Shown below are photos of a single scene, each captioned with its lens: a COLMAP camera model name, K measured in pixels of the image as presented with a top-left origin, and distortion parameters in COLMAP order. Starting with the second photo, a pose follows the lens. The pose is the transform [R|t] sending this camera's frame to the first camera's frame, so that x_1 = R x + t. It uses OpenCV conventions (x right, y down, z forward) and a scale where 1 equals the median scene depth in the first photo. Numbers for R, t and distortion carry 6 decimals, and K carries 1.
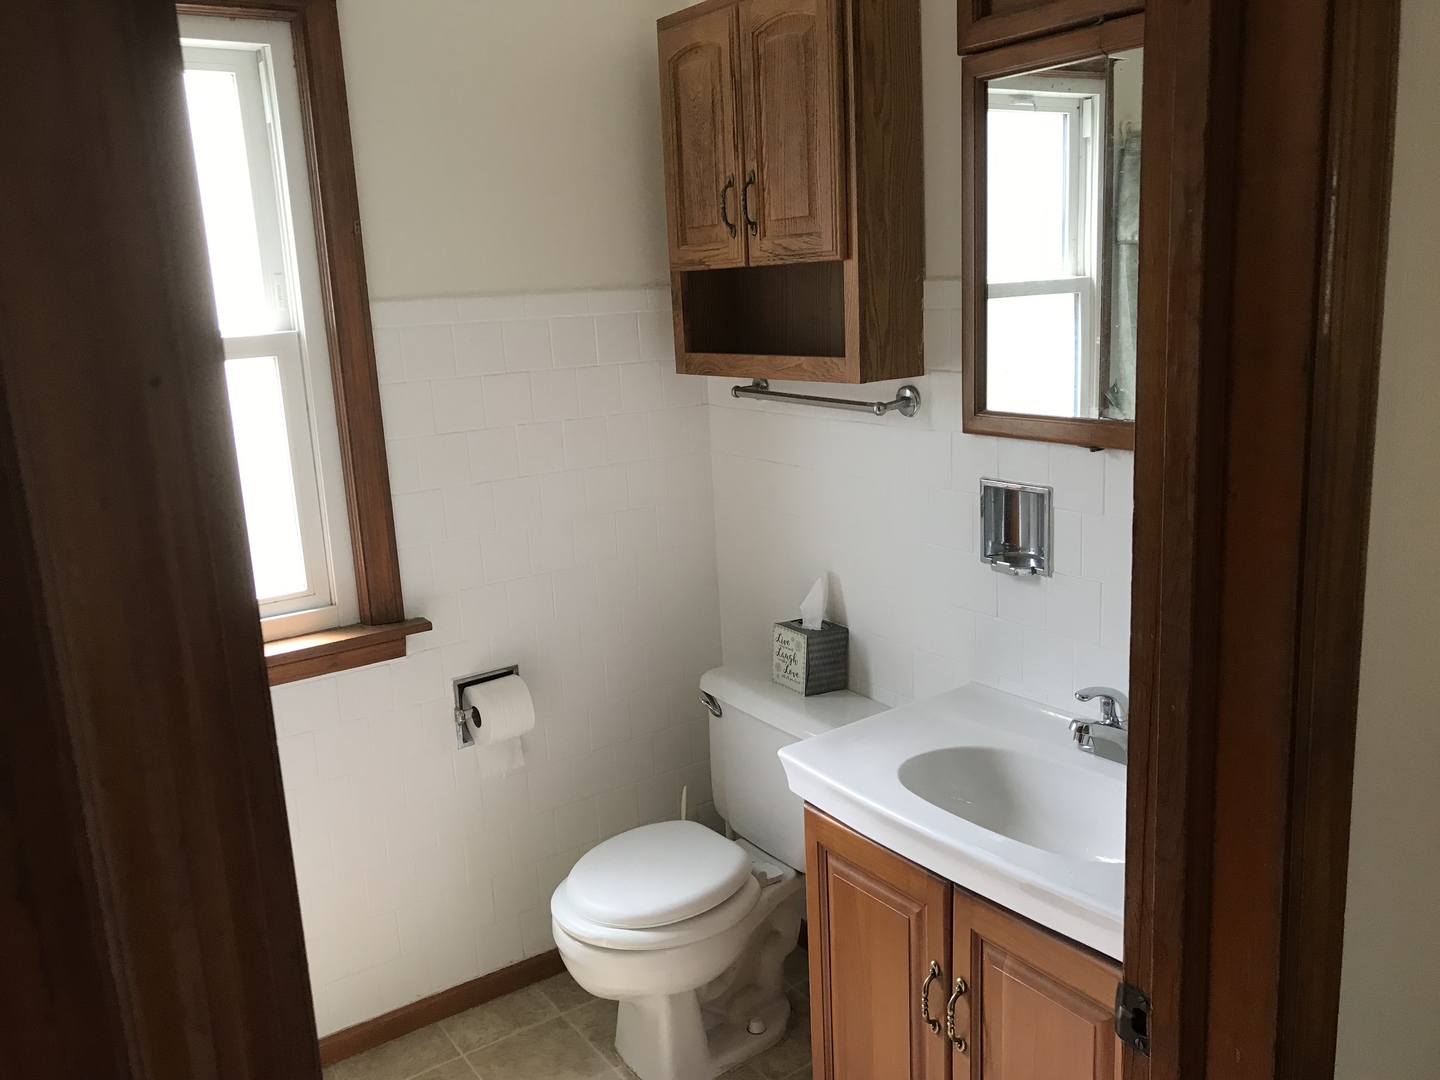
lens RADIAL K [[1137.1, 0, 683.3], [0, 1137.1, 533.6], [0, 0, 1]] dist [0.008162, 0.004856]
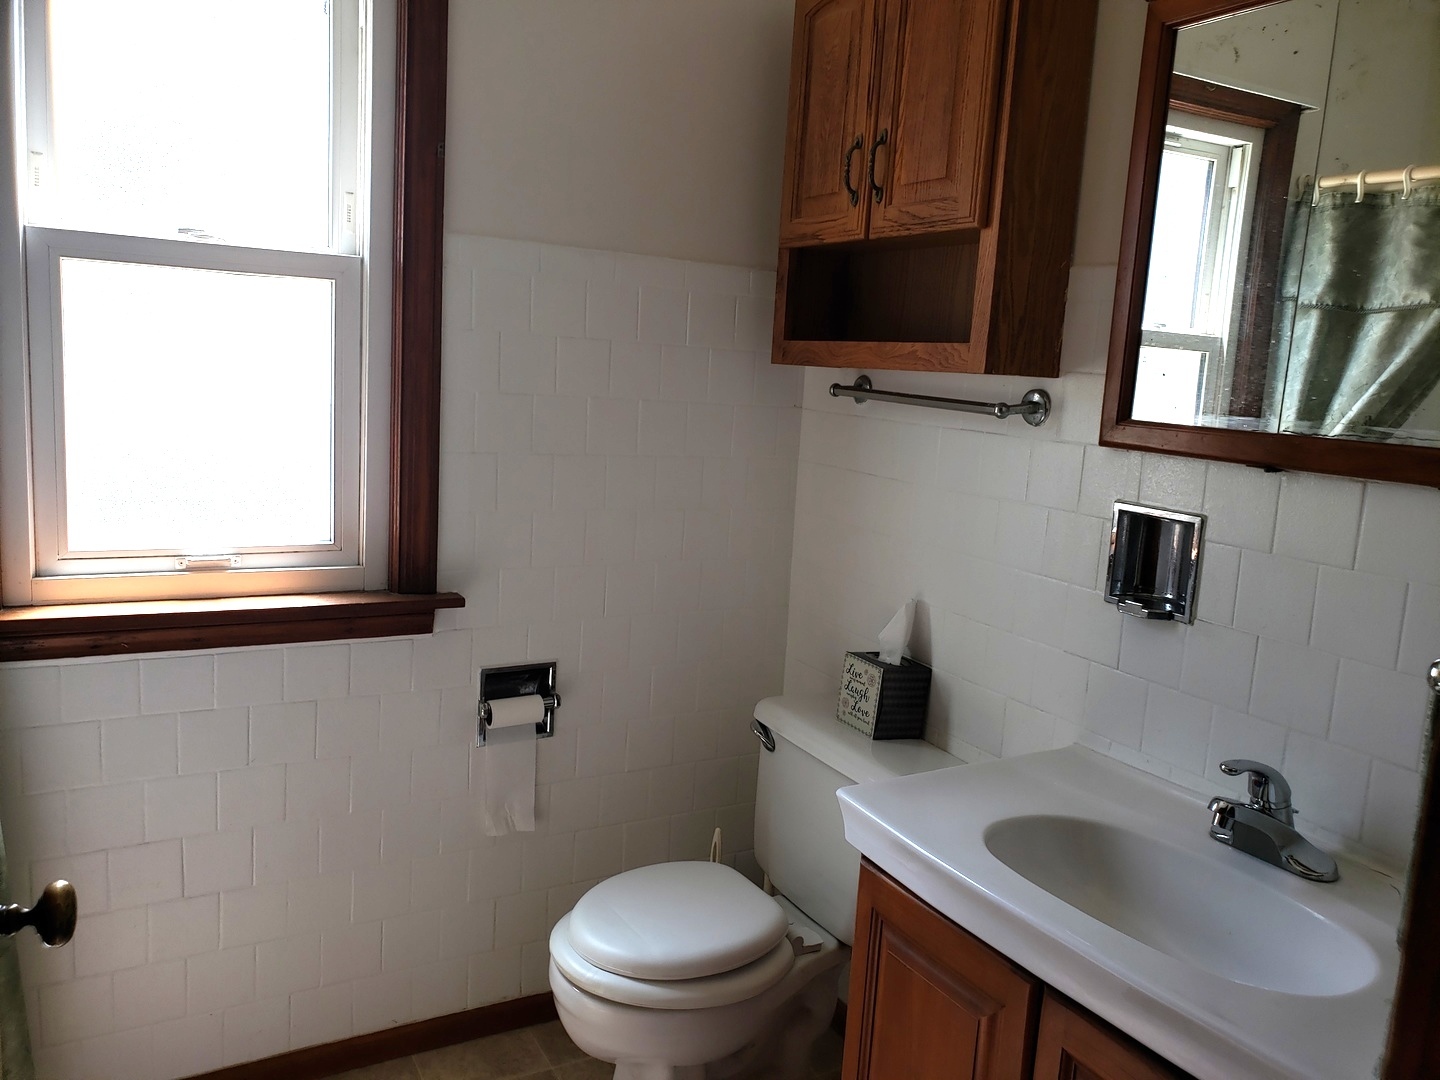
lens RADIAL K [[1081.8, 0, 699.3], [0, 1081.8, 529.7], [0, 0, 1]] dist [0.004252, -0.000784]
pose [[0.990441, 0.123135, -0.062165, 0.007974], [-0.126846, 0.990120, -0.059763, 0.055440], [0.054192, 0.067077, 0.996275, 0.172079]]
